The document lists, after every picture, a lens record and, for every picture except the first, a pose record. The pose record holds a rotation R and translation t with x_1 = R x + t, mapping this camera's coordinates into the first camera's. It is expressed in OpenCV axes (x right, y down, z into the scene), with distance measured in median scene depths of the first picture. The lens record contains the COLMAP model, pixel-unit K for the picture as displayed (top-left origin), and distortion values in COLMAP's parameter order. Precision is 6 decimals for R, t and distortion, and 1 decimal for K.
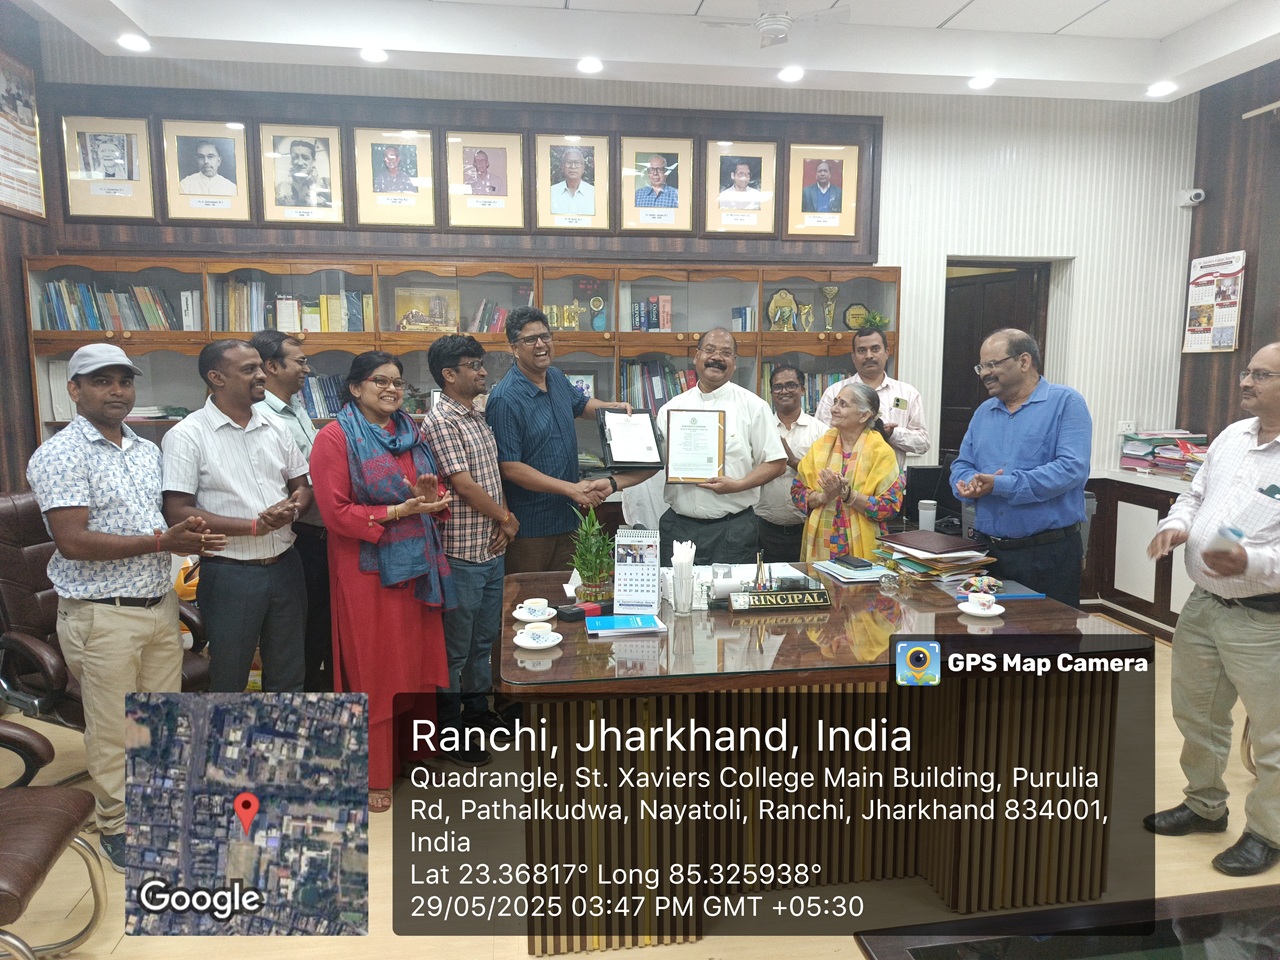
lens RADIAL K [[885.5, 0, 652.1], [0, 885.5, 481.3], [0, 0, 1]] dist [0.029283, -0.024667]
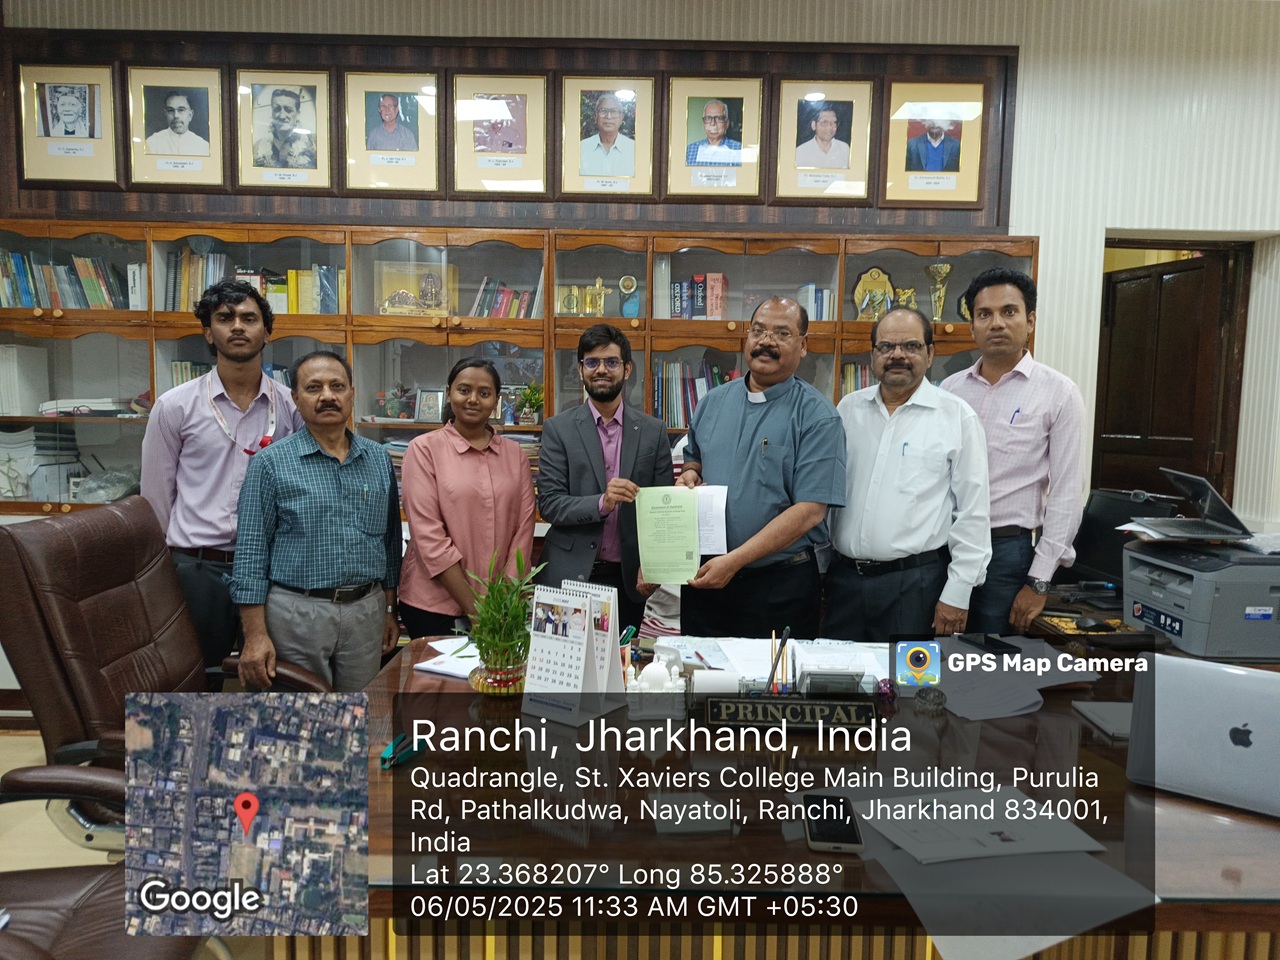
lens RADIAL K [[885.5, 0, 647.3], [0, 885.5, 476.4], [0, 0, 1]] dist [0.029283, -0.024667]
pose [[0.988027, 0.032600, -0.150794, 0.077432], [-0.039507, 0.998292, -0.043038, 0.002352], [0.149134, 0.048480, 0.987628, 0.233060]]
